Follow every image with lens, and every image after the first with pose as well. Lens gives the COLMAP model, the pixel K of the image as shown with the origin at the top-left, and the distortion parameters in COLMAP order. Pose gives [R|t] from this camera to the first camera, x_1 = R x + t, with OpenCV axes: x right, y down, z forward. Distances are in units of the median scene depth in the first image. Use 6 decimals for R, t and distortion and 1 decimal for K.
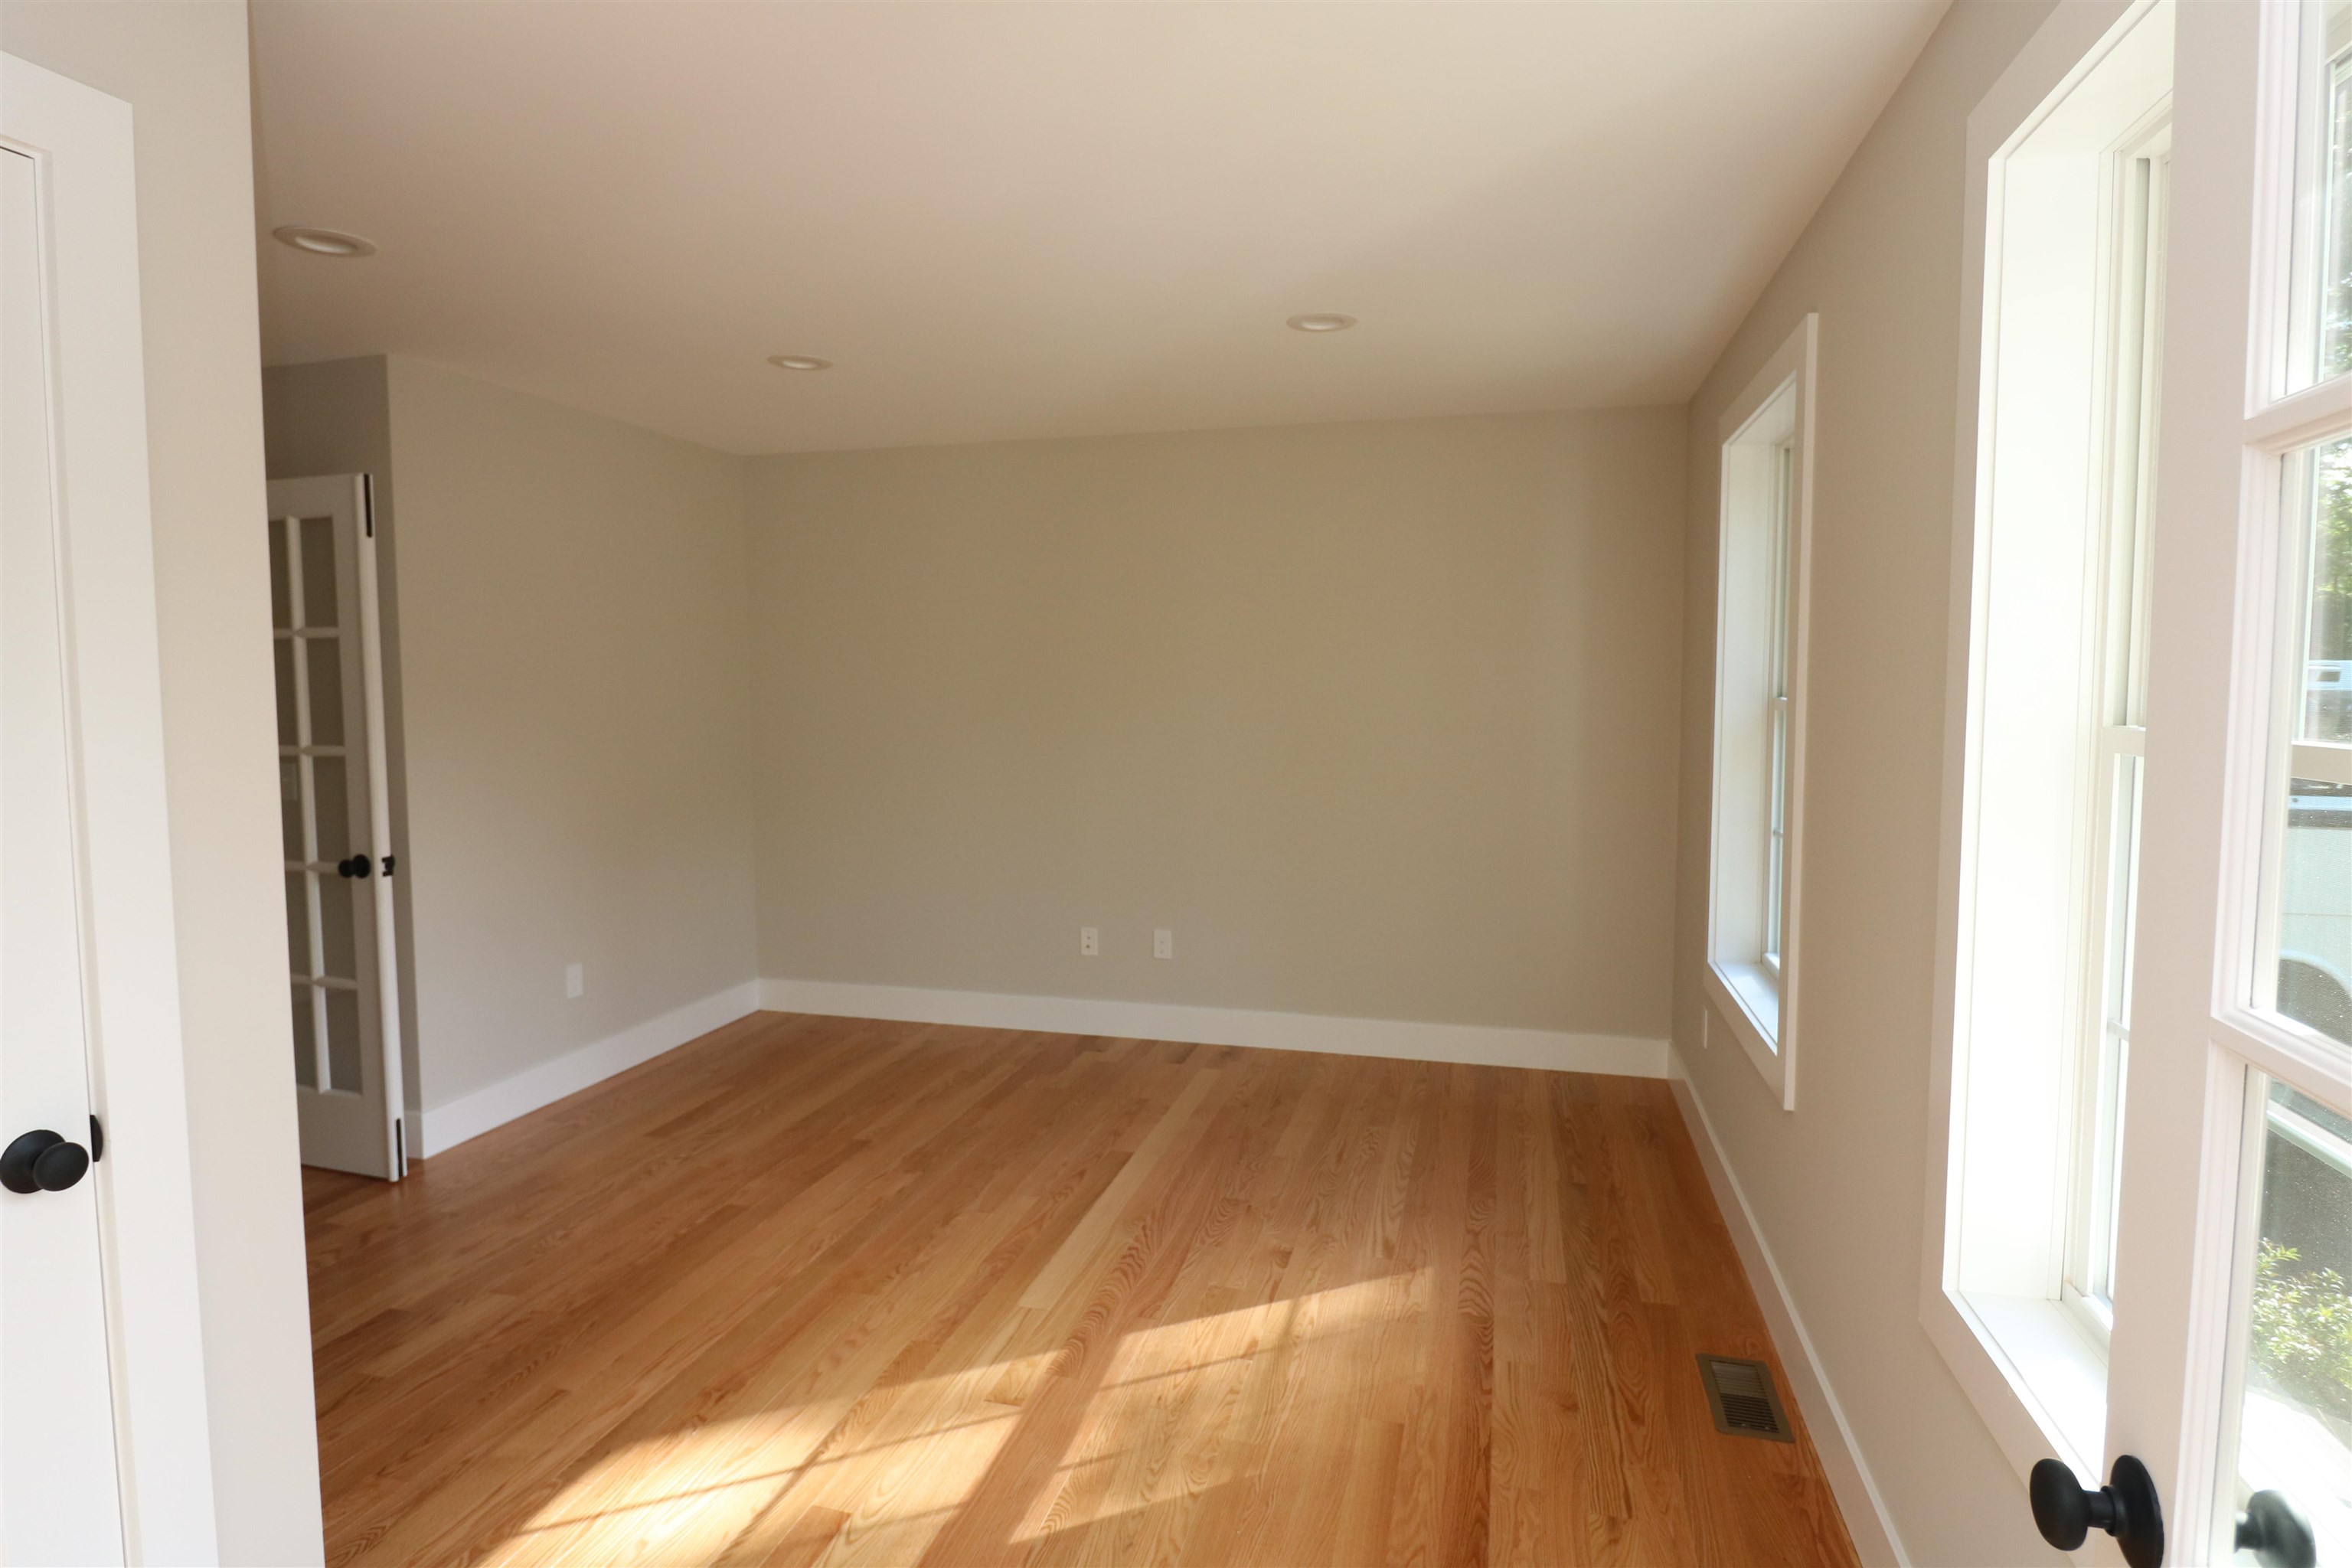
lens RADIAL K [[1229.8, 0, 1179.3], [0, 1229.8, 777.6], [0, 0, 1]] dist [0.002242, -0.012432]
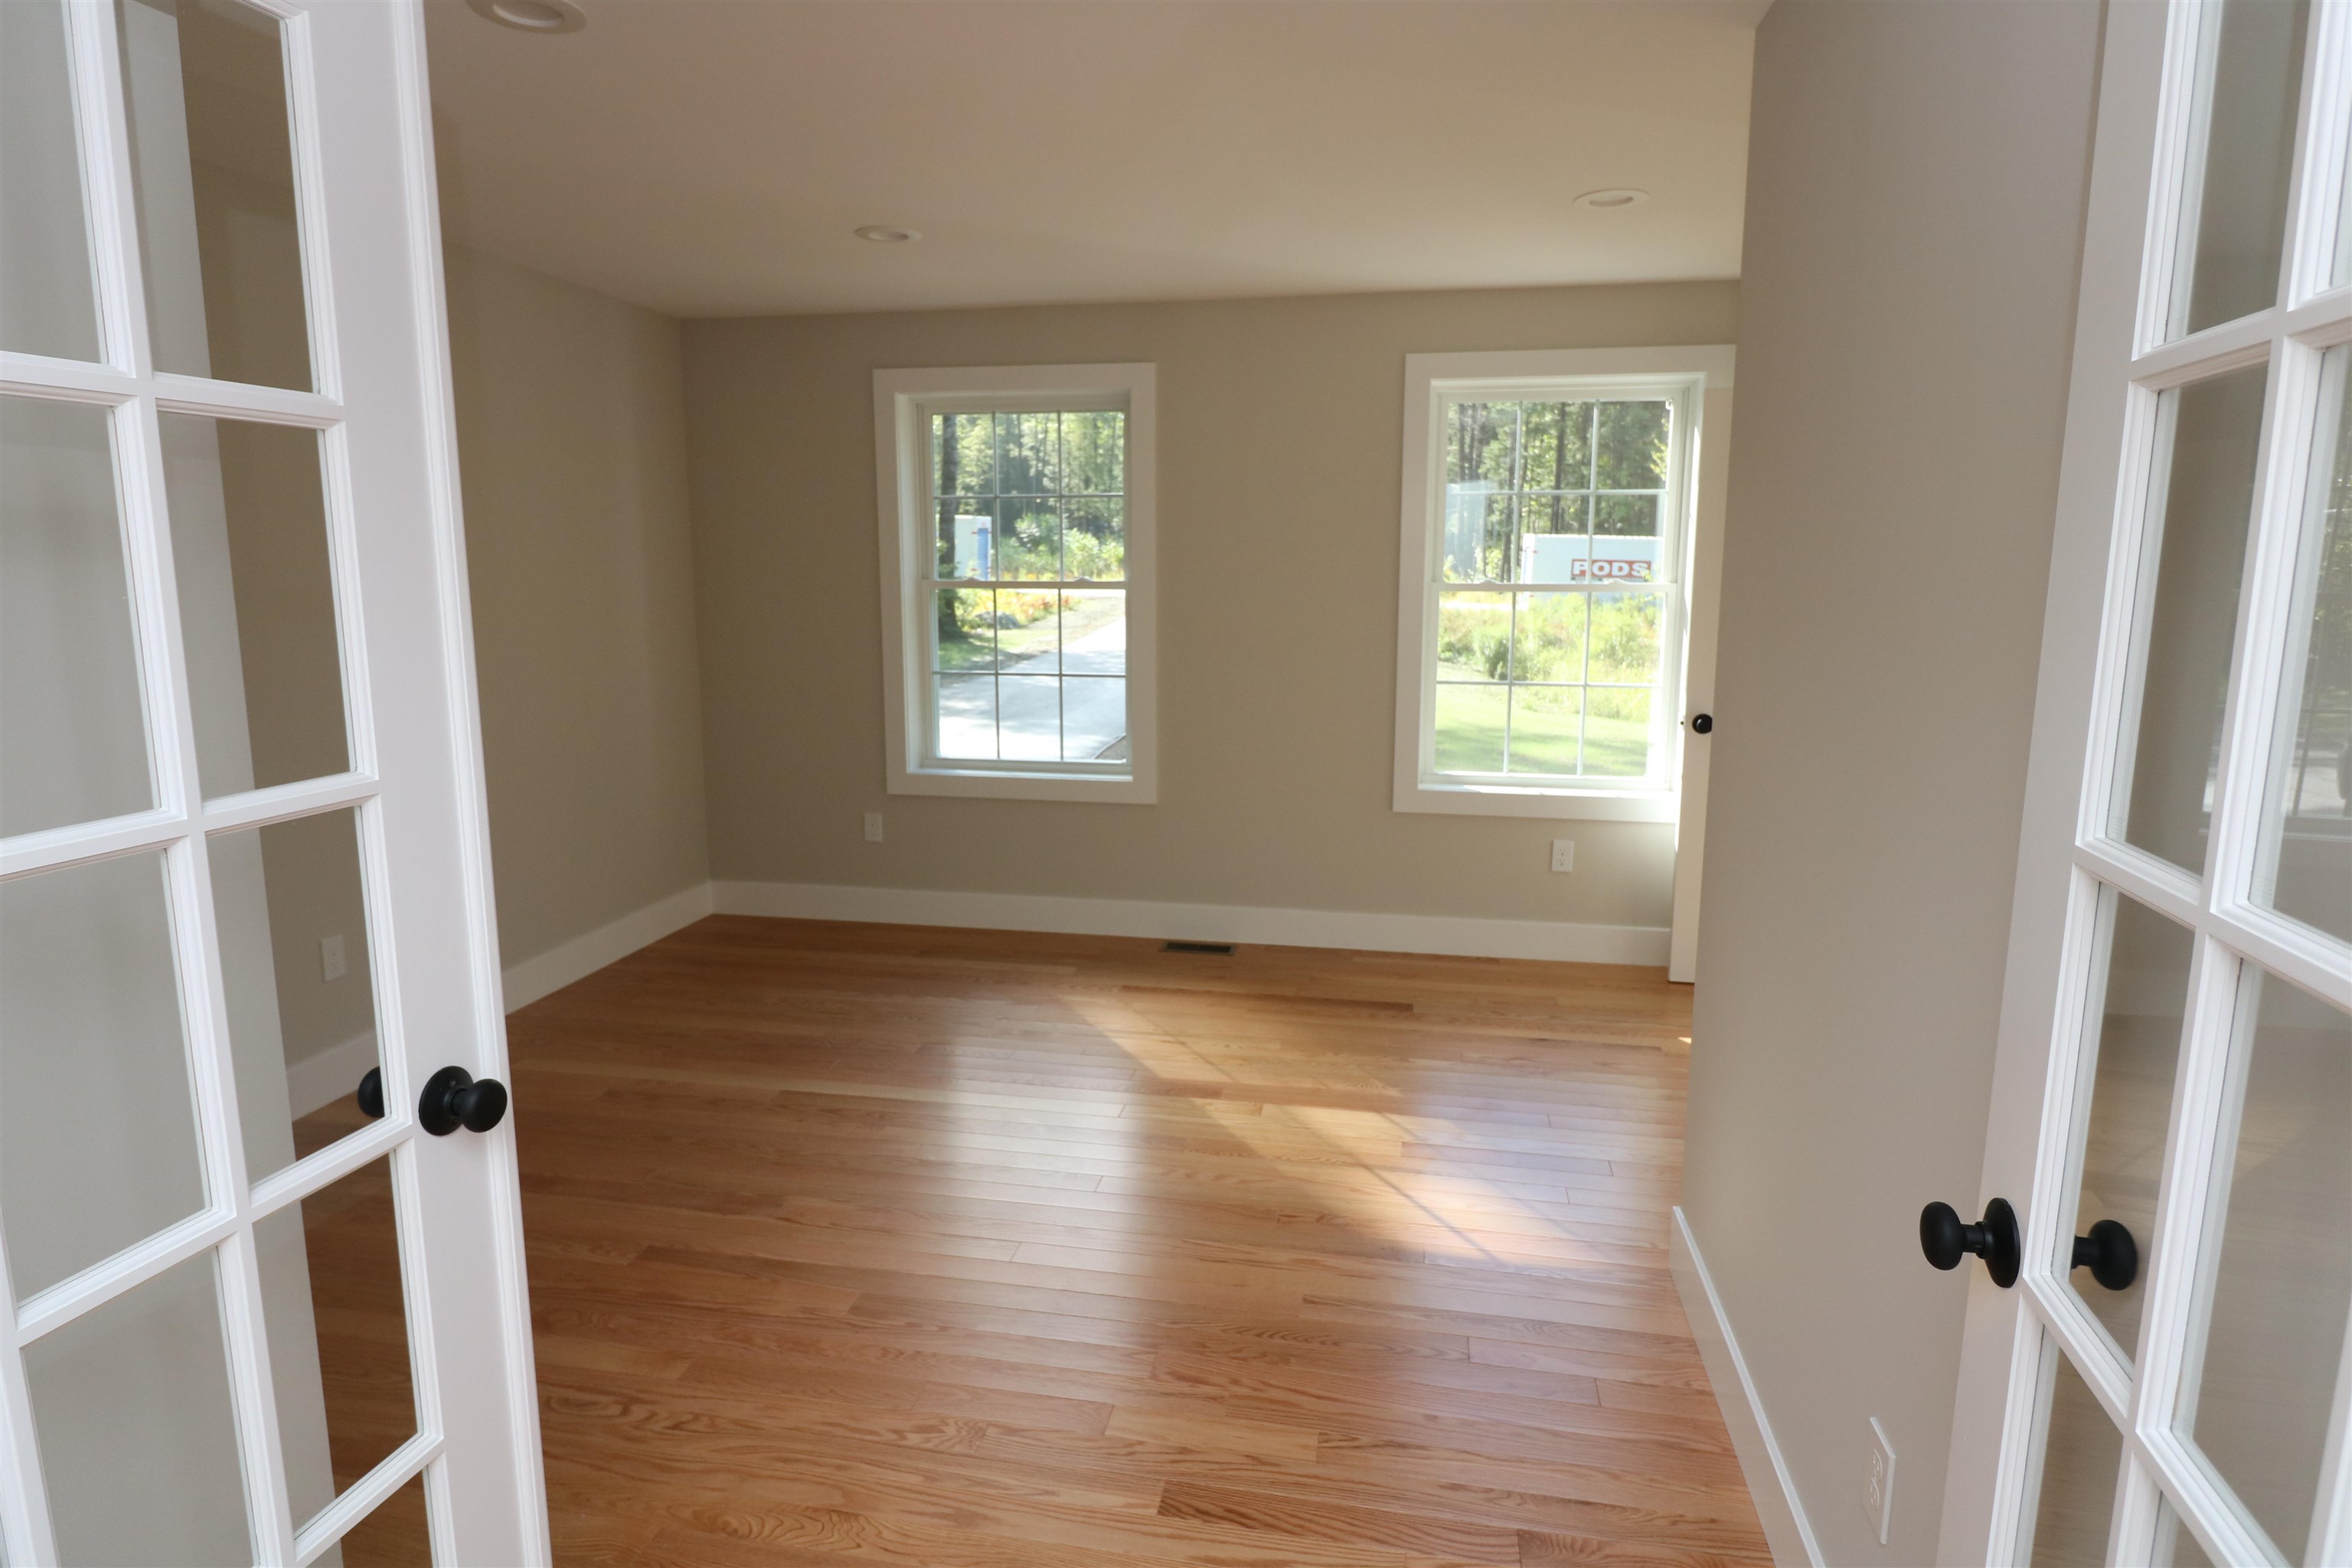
lens RADIAL K [[1347.0, 0, 1172.4], [0, 1347.0, 782.2], [0, 0, 1]] dist [-0.002004, -0.000321]
pose [[-0.094275, -0.156092, 0.983233, -1.356880], [0.074761, 0.983733, 0.163340, -0.073550], [-0.992735, 0.088906, -0.081072, 1.067107]]
